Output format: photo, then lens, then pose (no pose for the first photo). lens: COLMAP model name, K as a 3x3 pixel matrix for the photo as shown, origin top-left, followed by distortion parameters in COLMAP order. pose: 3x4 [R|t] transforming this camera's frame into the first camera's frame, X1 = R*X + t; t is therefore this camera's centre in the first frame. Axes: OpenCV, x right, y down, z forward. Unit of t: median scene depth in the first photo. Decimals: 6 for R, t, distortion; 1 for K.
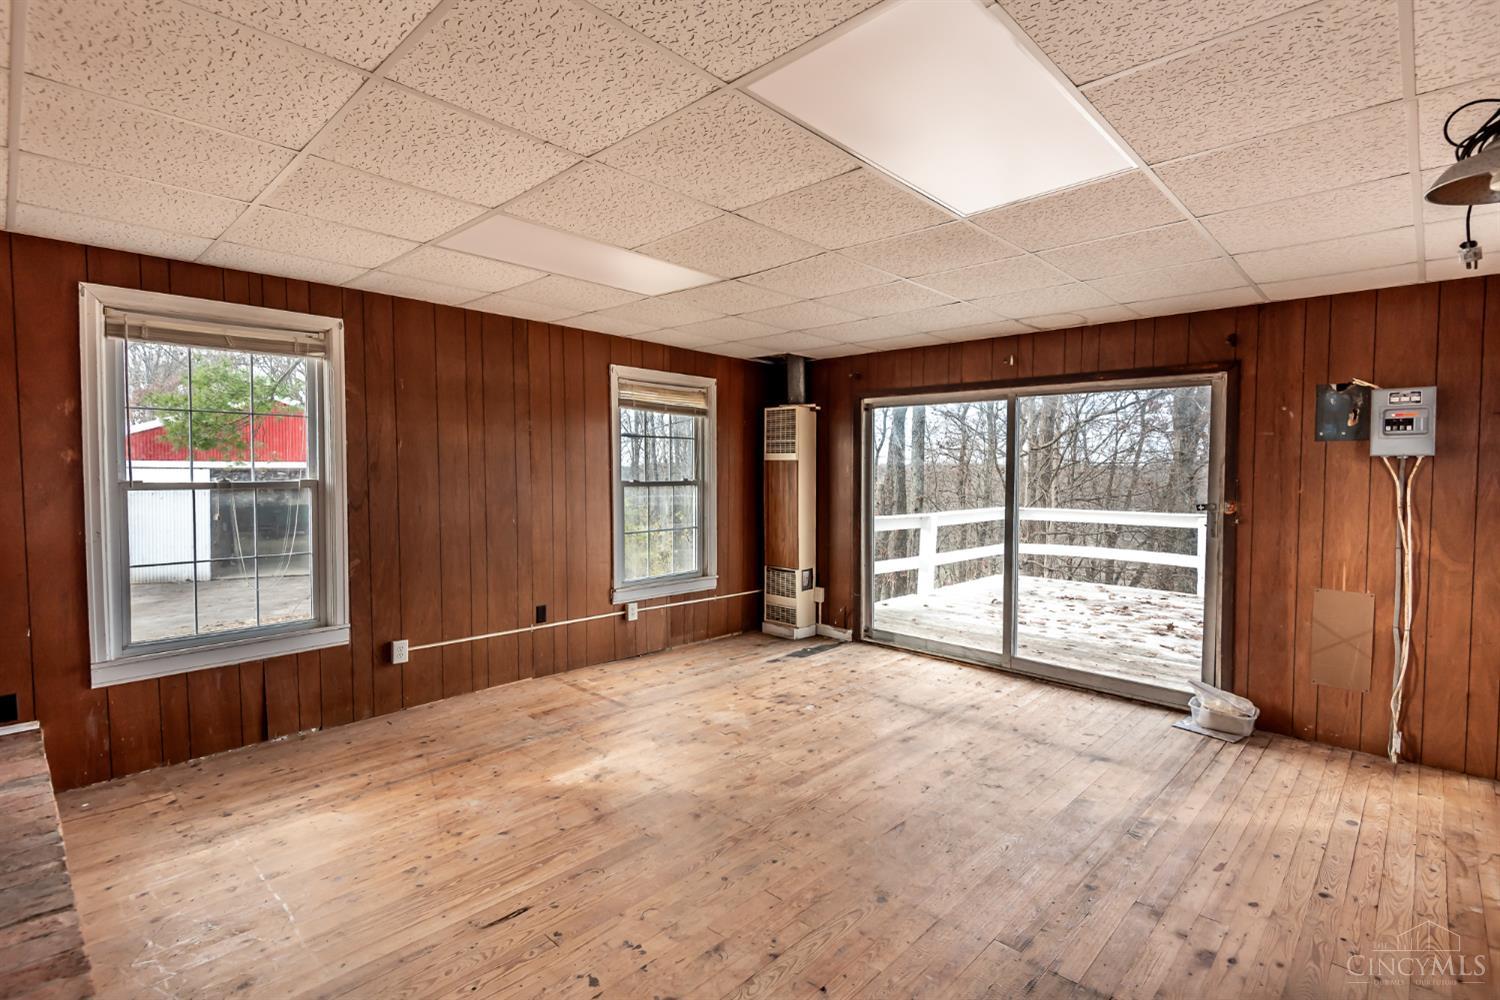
lens RADIAL K [[721.2, 0, 751.7], [0, 721.2, 495.9], [0, 0, 1]] dist [0.011896, -0.001623]
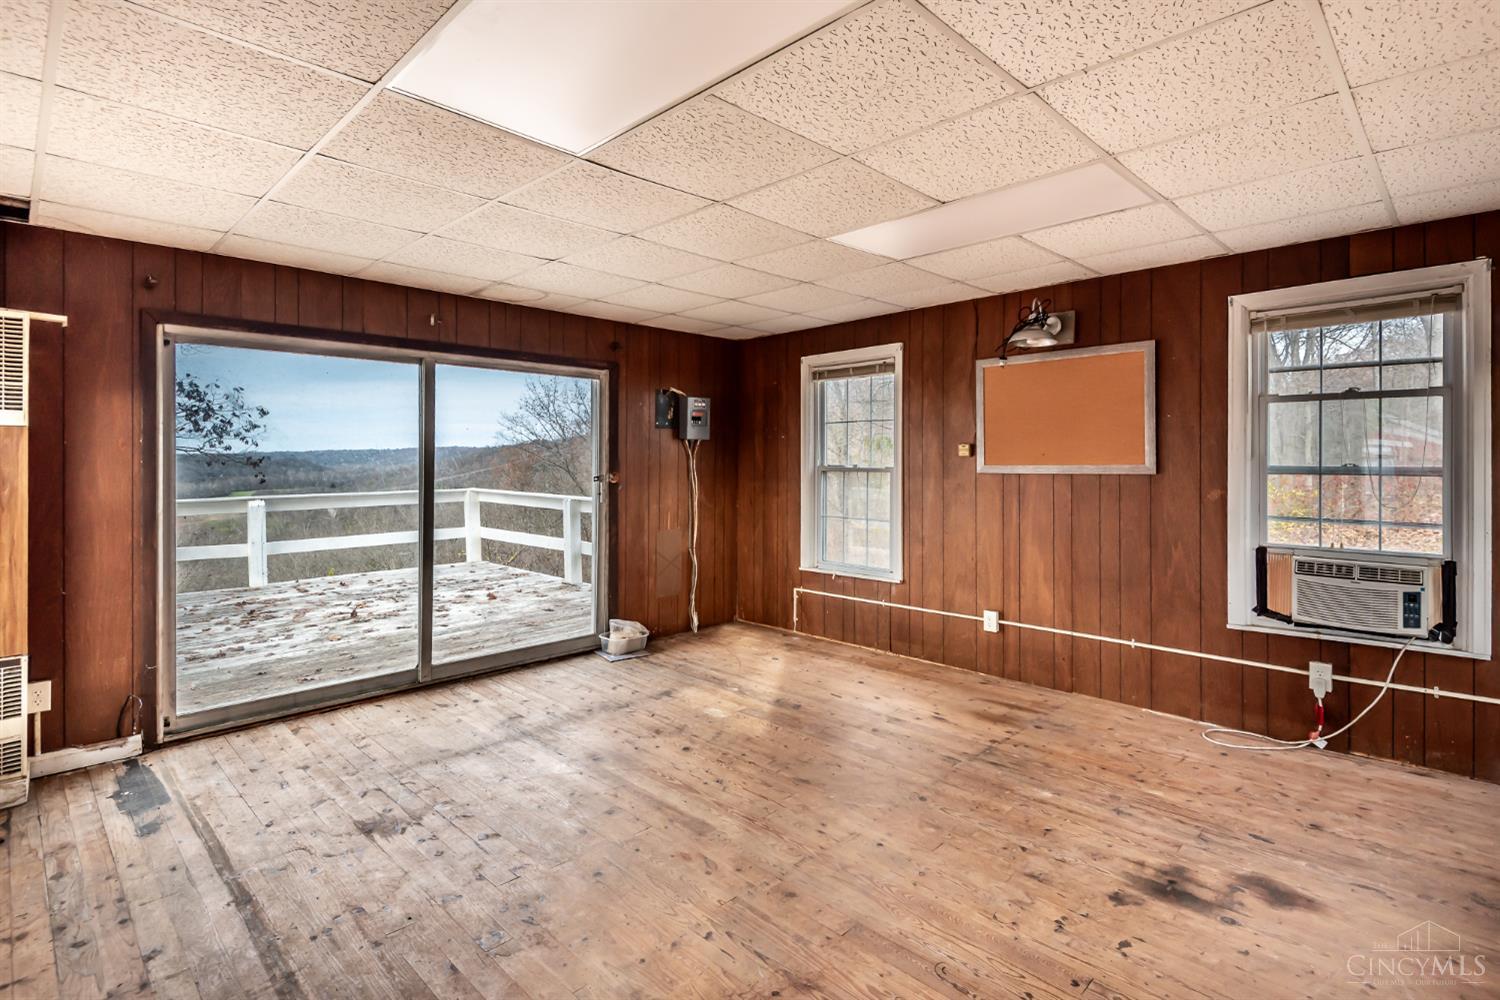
lens RADIAL K [[721.2, 0, 773.3], [0, 721.2, 457.1], [0, 0, 1]] dist [0.011896, -0.001623]
pose [[-0.007772, -0.009150, 0.999928, -0.586356], [0.034720, 0.999353, 0.009415, -0.021335], [-0.999367, 0.034791, -0.007450, 0.703994]]
